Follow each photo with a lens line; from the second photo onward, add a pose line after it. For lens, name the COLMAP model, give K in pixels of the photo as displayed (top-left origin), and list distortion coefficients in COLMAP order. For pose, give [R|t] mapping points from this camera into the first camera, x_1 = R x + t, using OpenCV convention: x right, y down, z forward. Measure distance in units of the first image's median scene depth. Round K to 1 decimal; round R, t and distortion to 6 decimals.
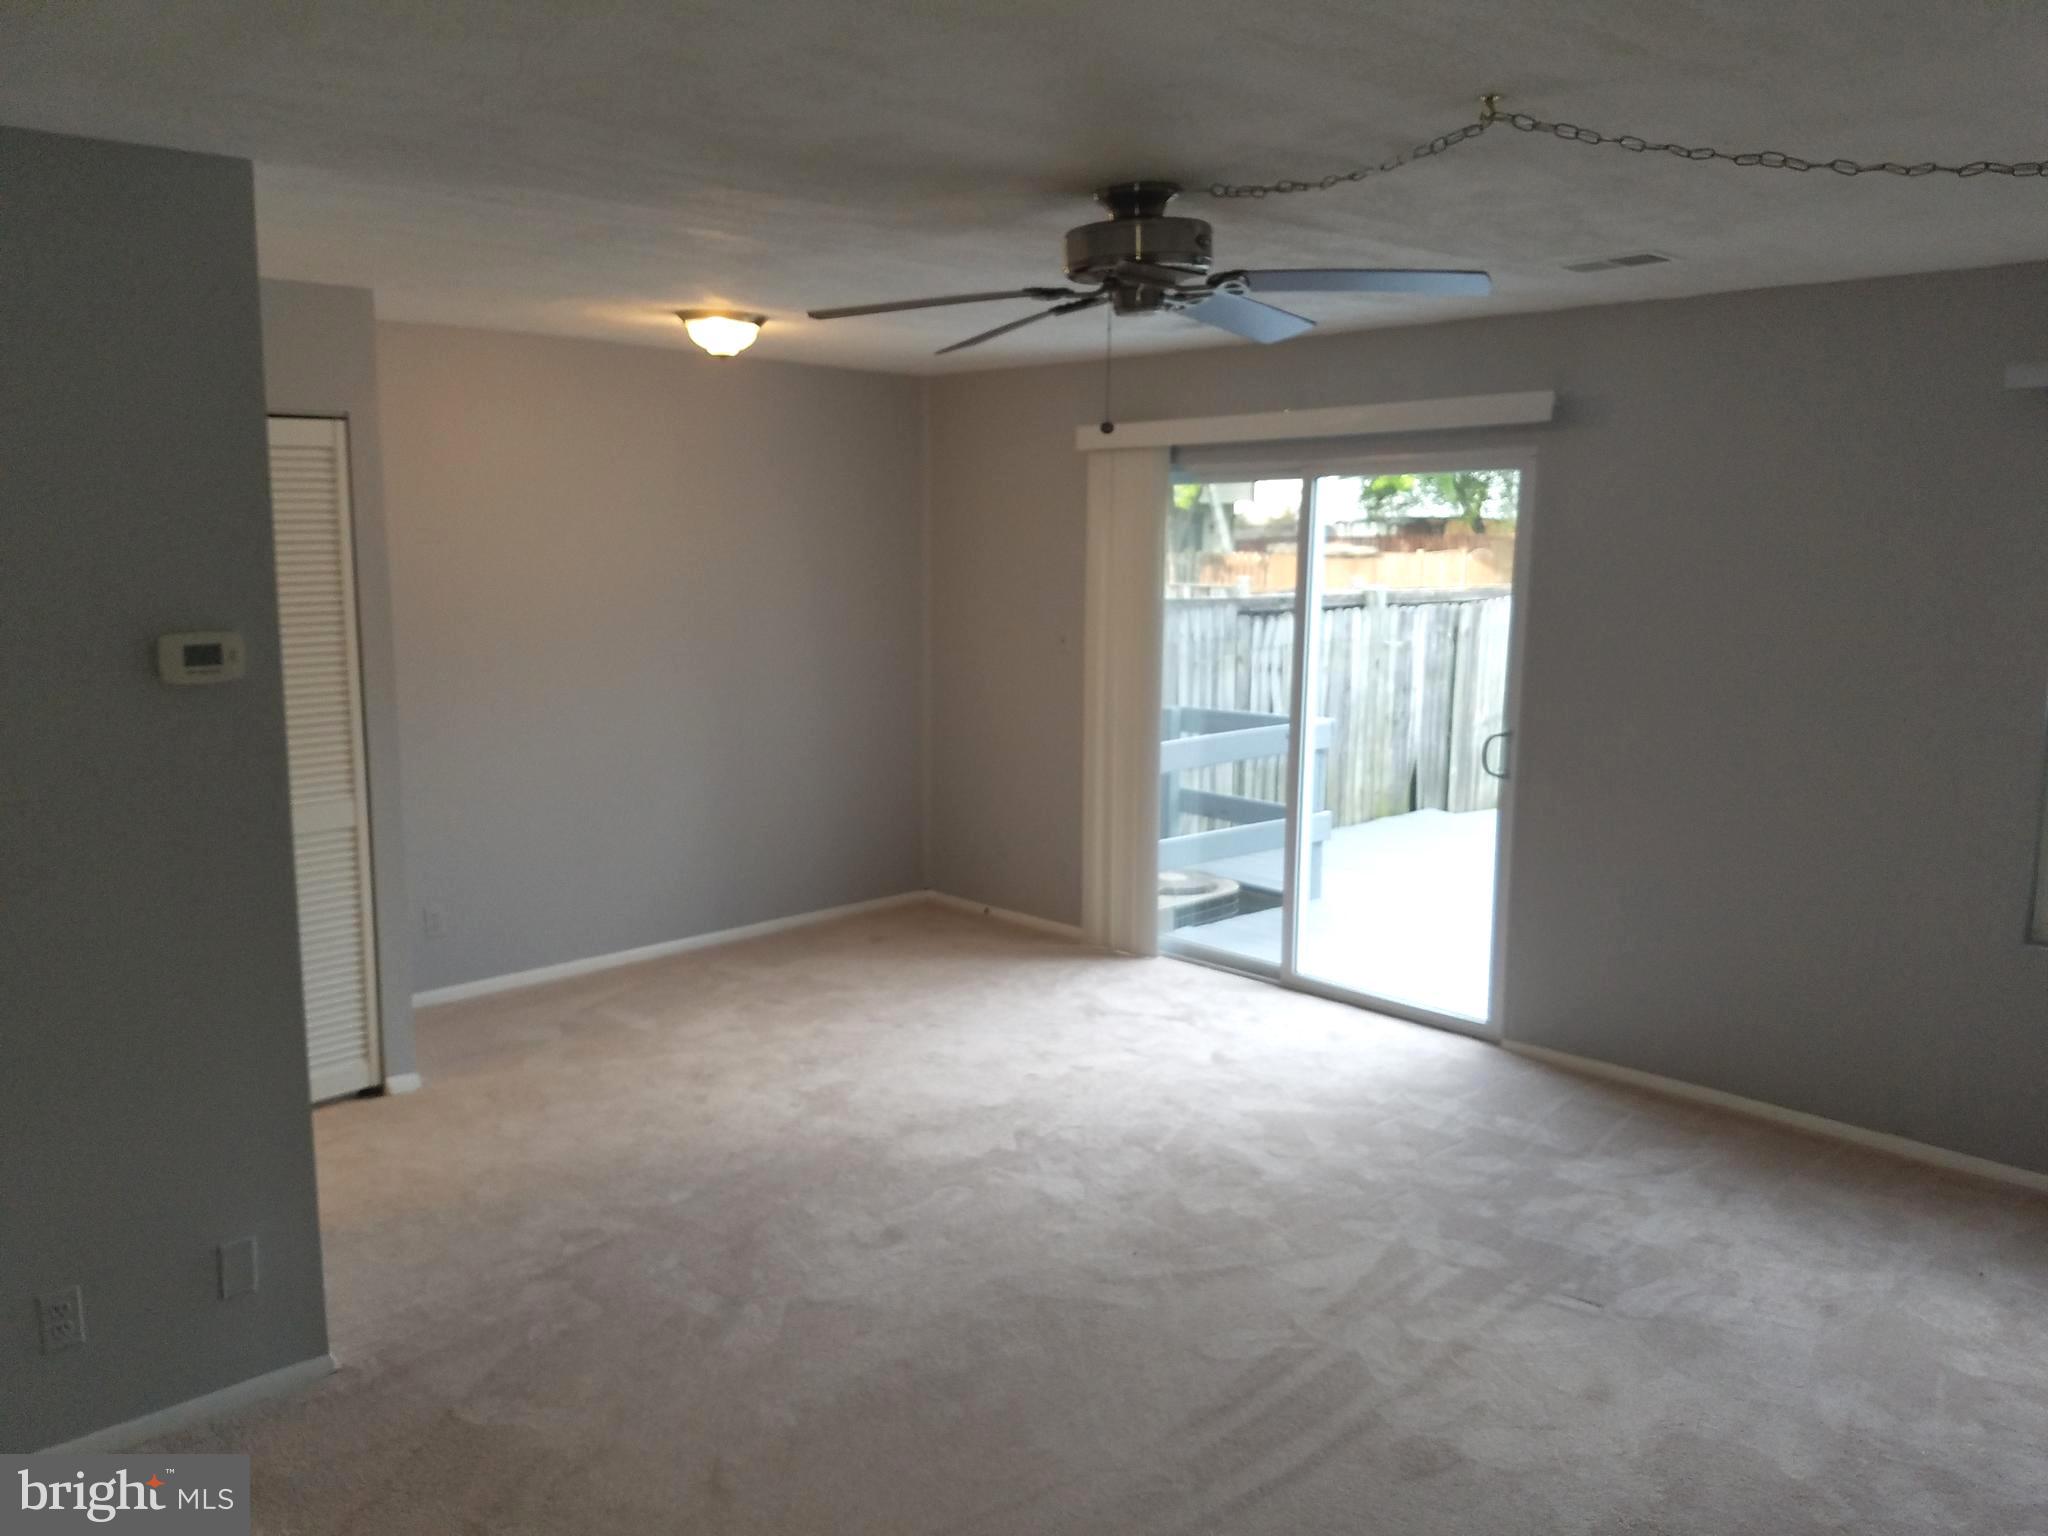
lens RADIAL K [[1525.6, 0, 1007.8], [0, 1525.6, 760.9], [0, 0, 1]] dist [0.208652, -0.413155]
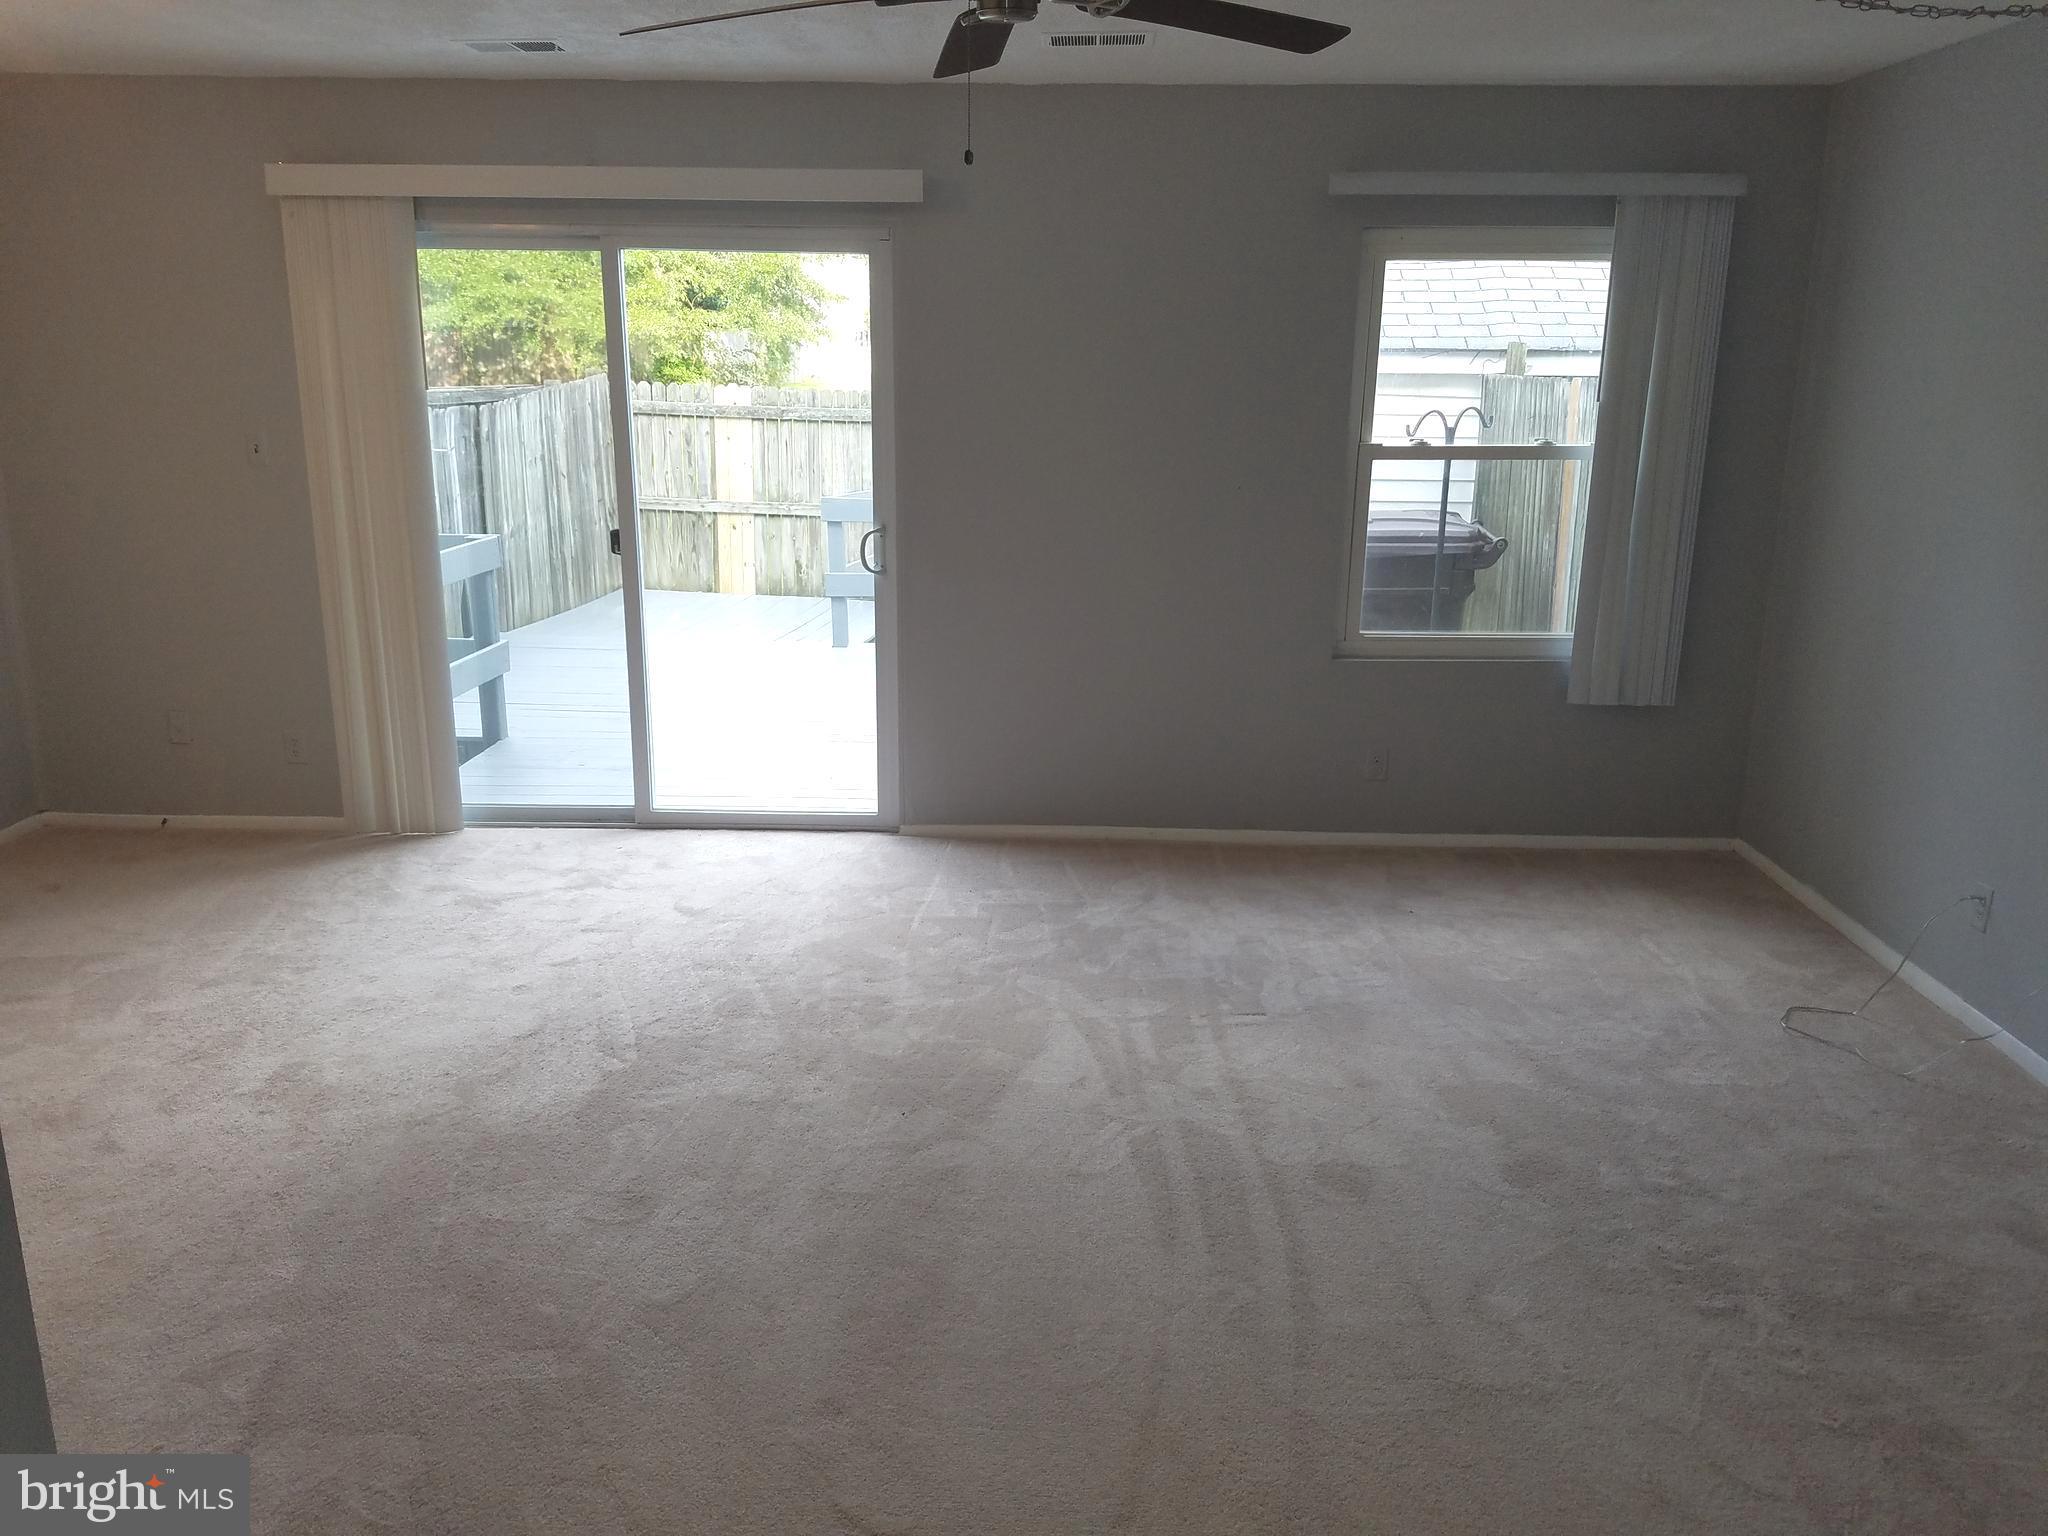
lens RADIAL K [[1525.6, 0, 1007.8], [0, 1525.6, 760.9], [0, 0, 1]] dist [0.208652, -0.413155]
pose [[0.713542, -0.176408, 0.678040, -0.344558], [0.094526, 0.983173, 0.156320, -0.018701], [-0.694206, -0.047449, 0.718210, 0.235664]]
